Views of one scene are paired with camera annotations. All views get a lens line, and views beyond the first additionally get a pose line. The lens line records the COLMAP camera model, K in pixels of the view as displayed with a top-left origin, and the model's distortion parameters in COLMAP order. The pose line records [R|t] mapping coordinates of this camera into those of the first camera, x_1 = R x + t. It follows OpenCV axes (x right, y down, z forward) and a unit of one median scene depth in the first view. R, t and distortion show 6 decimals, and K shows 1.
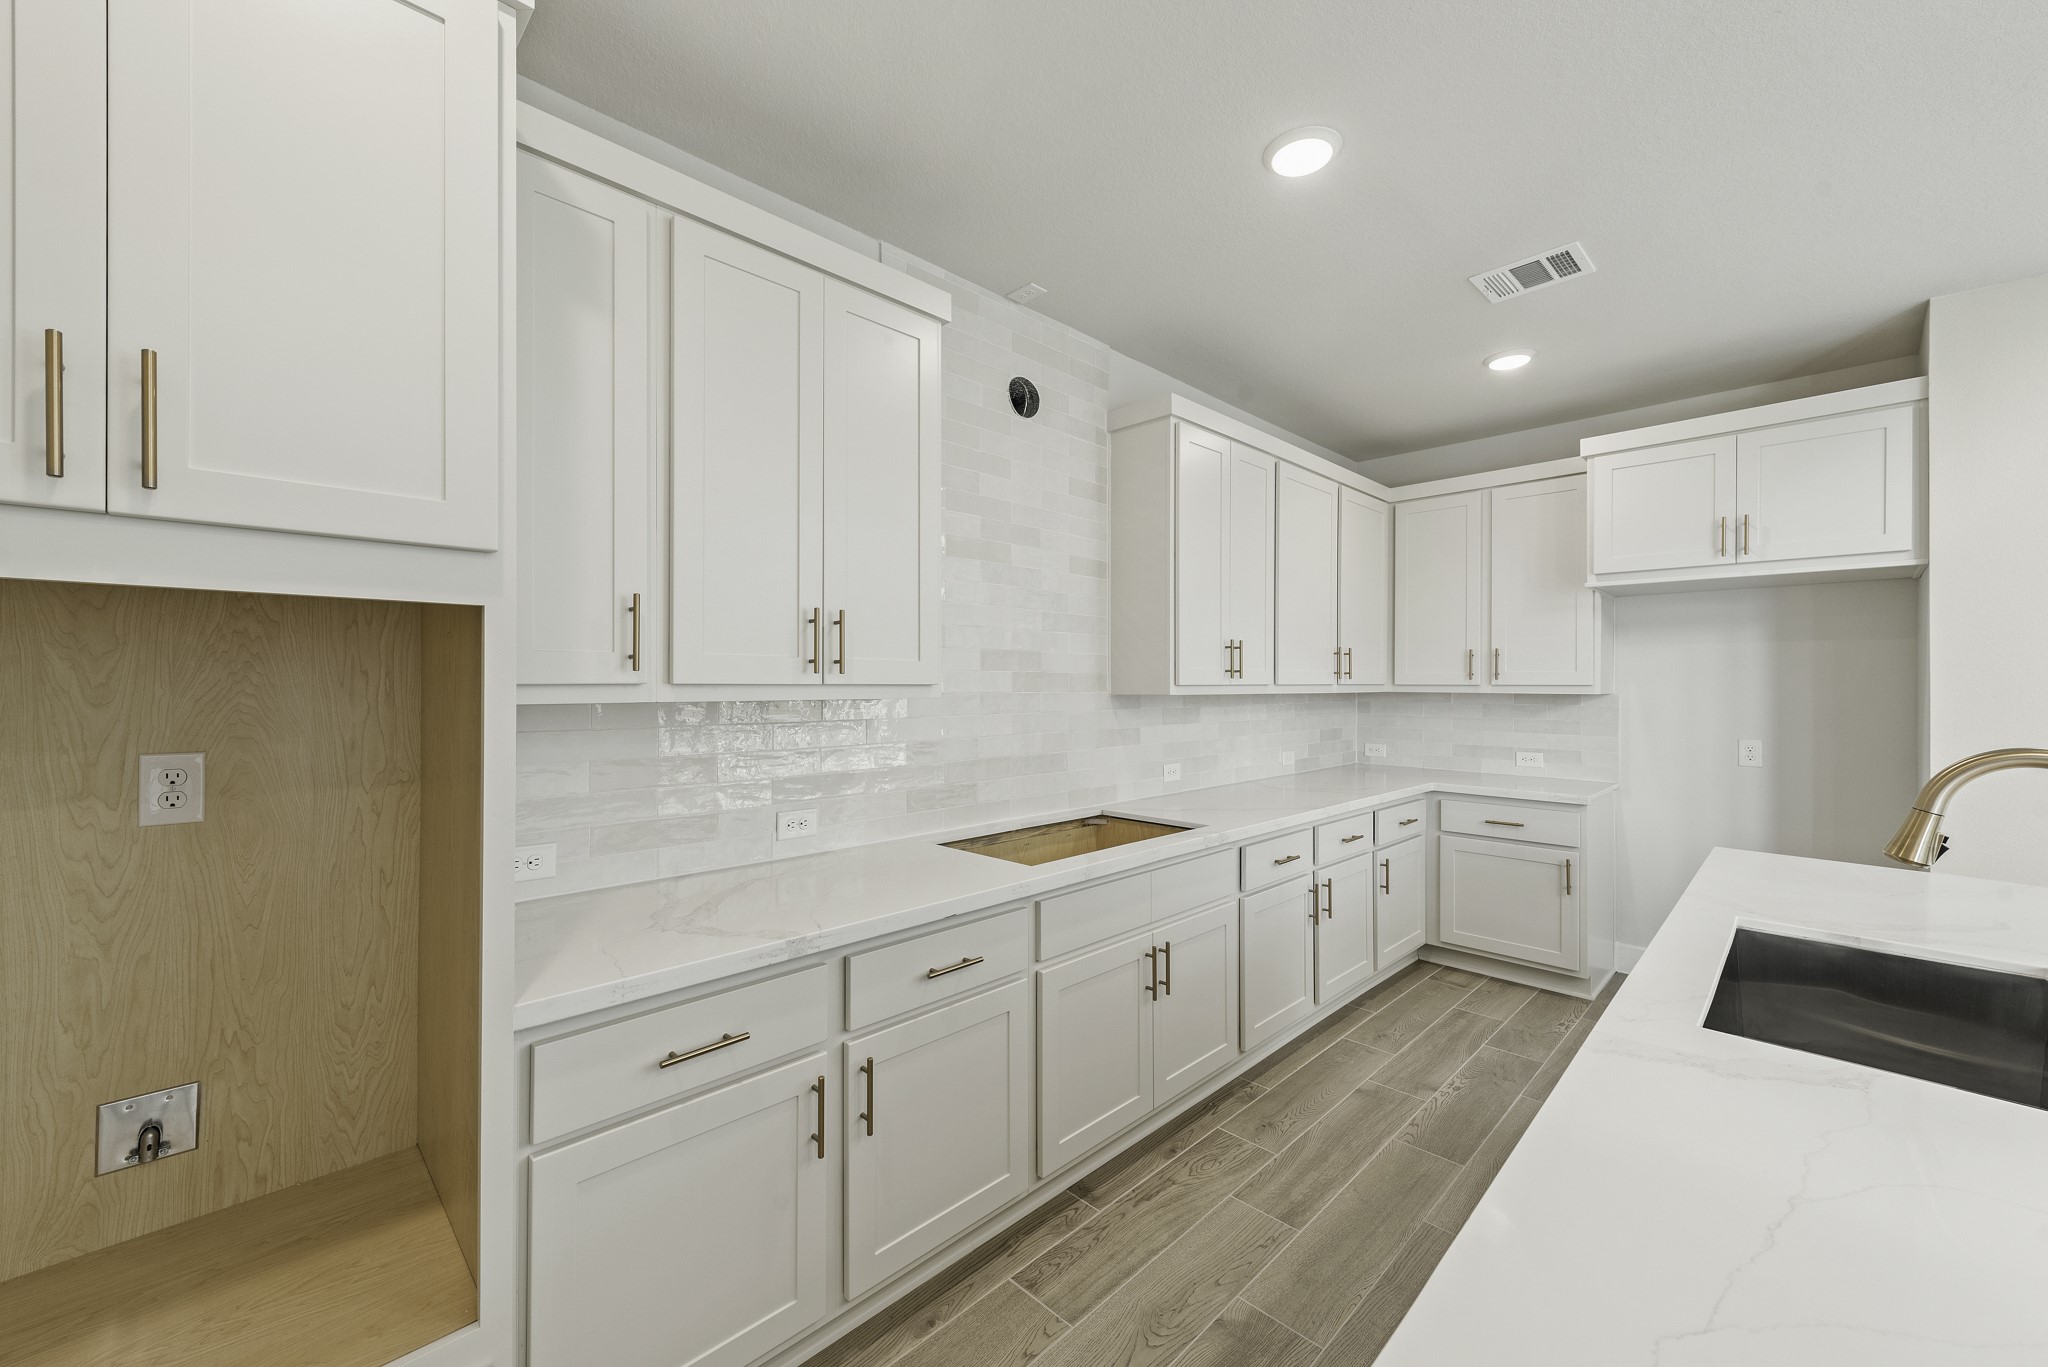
lens RADIAL K [[792.7, 0, 1024.0], [0, 792.7, 683.5], [0, 0, 1]] dist [0.000416, 0.000004]
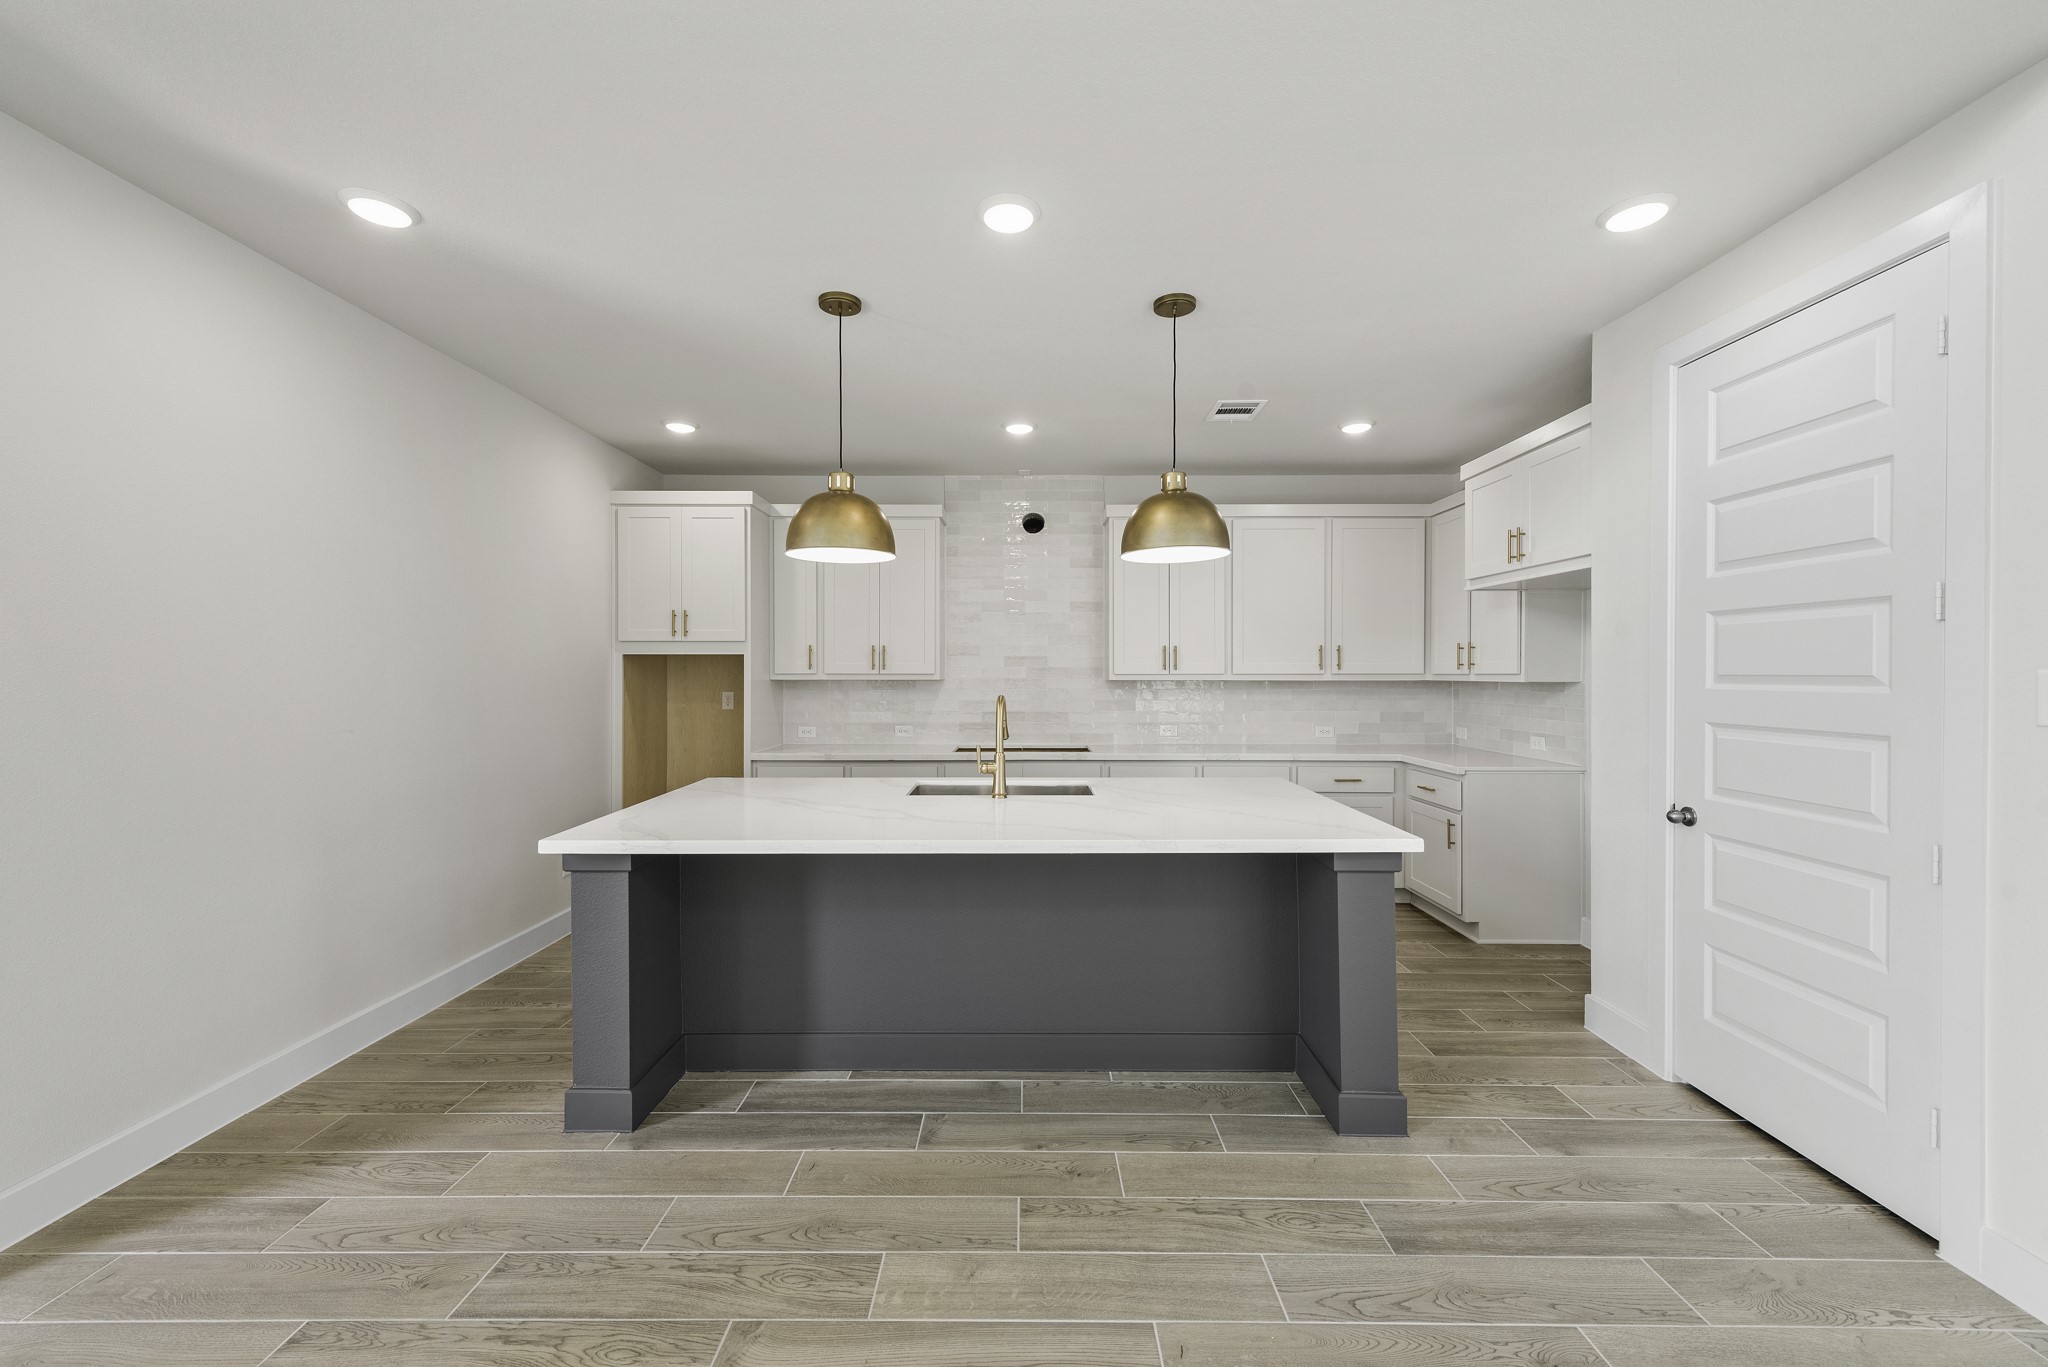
lens RADIAL K [[813.2, 0, 1022.8], [0, 813.2, 678.9], [0, 0, 1]] dist [0.009917, -0.000104]
pose [[0.713061, 0.001805, -0.701099, 1.190797], [0.000429, 0.999995, 0.003010, 0.006668], [0.701101, -0.002448, 0.713057, -0.358777]]
